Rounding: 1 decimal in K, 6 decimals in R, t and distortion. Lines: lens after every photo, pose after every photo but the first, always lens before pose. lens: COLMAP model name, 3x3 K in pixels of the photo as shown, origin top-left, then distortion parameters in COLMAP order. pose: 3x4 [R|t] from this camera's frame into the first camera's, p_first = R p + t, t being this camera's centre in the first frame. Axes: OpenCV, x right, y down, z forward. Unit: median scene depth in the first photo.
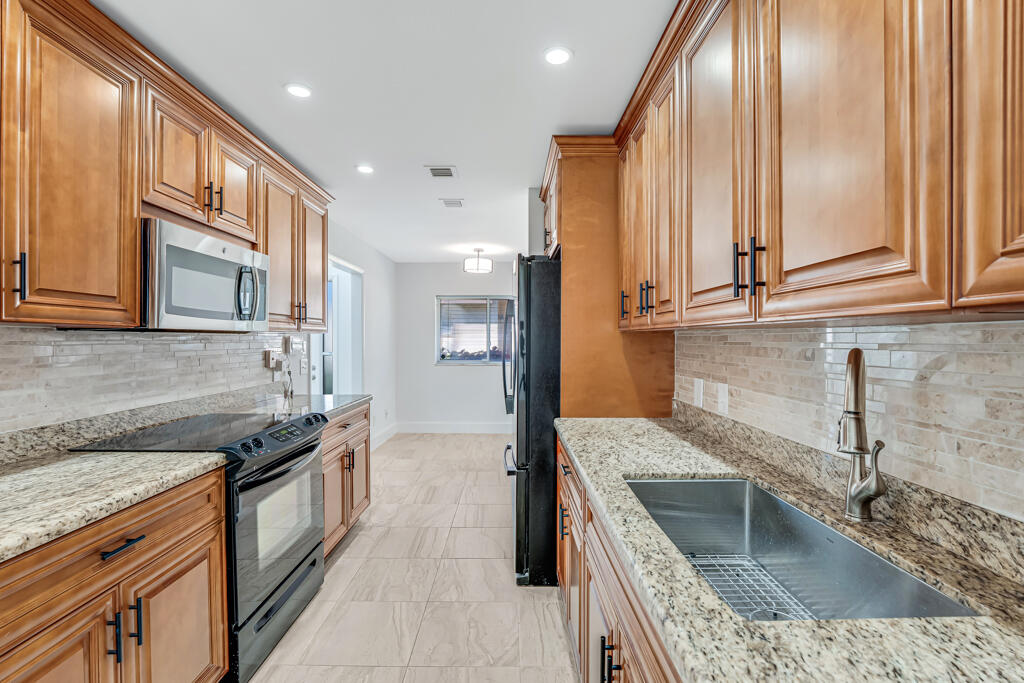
lens RADIAL K [[452.8, 0, 514.0], [0, 452.8, 339.9], [0, 0, 1]] dist [-0.016749, 0.000962]
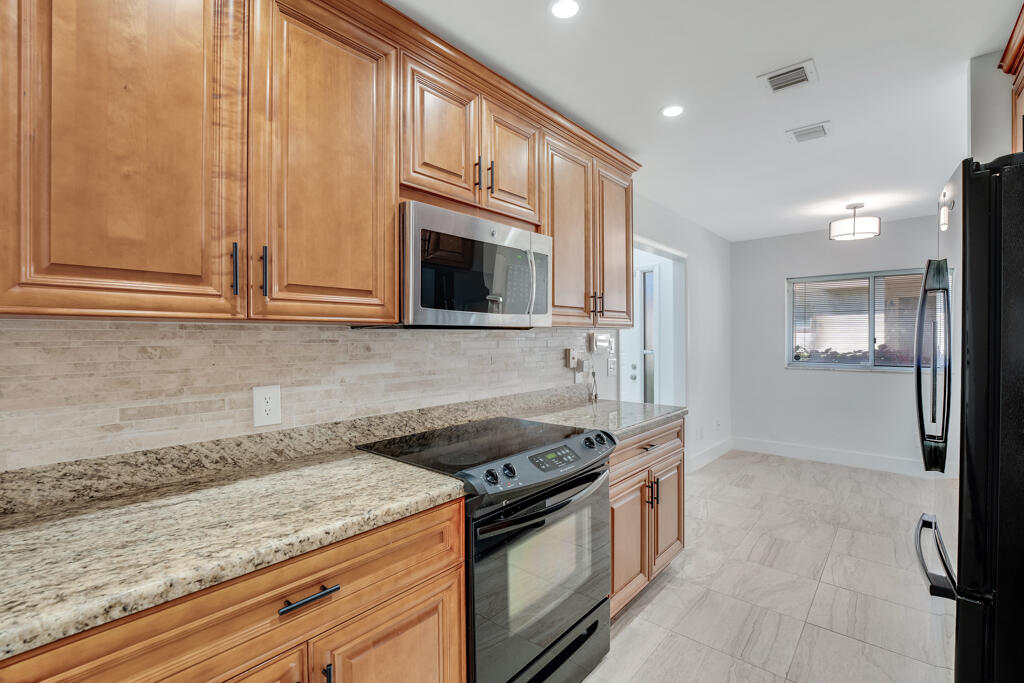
lens RADIAL K [[452.8, 0, 511.1], [0, 452.8, 339.5], [0, 0, 1]] dist [-0.016749, 0.000962]
pose [[0.746993, 0.000435, -0.664831, -0.040926], [0.004246, 0.999976, 0.005426, -0.000335], [0.664818, -0.006876, 0.746974, 0.346357]]
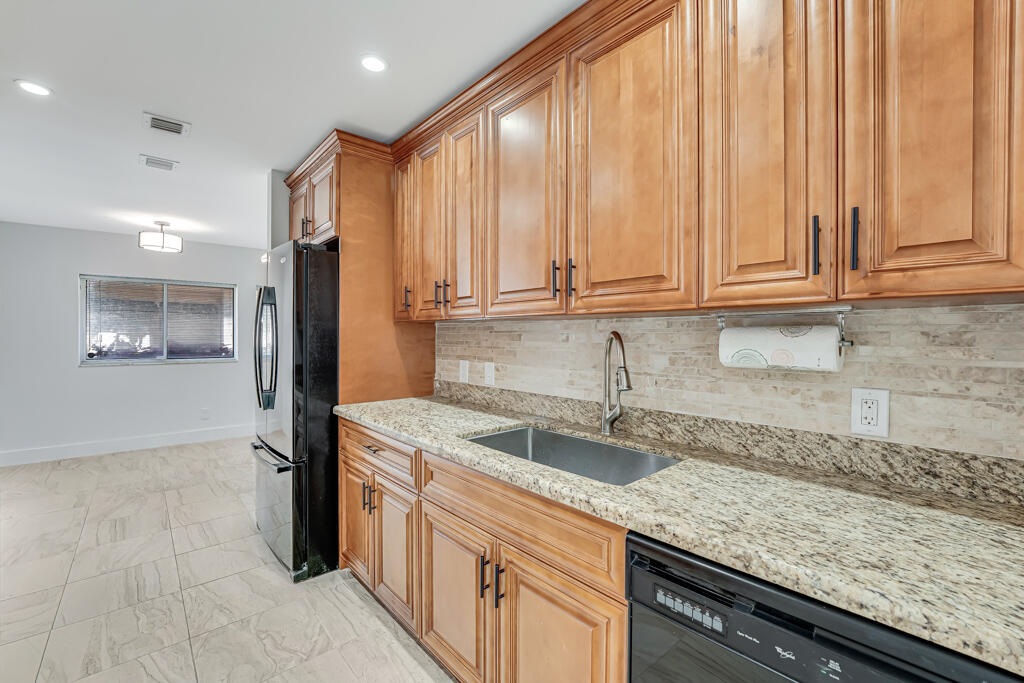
lens RADIAL K [[424.2, 0, 513.1], [0, 424.2, 338.3], [0, 0, 1]] dist [-0.022221, 0.002631]
pose [[0.752040, -0.005348, 0.659096, -0.259042], [0.001198, 0.999977, 0.006747, 0.015319], [-0.659117, -0.004284, 0.752029, 0.019388]]
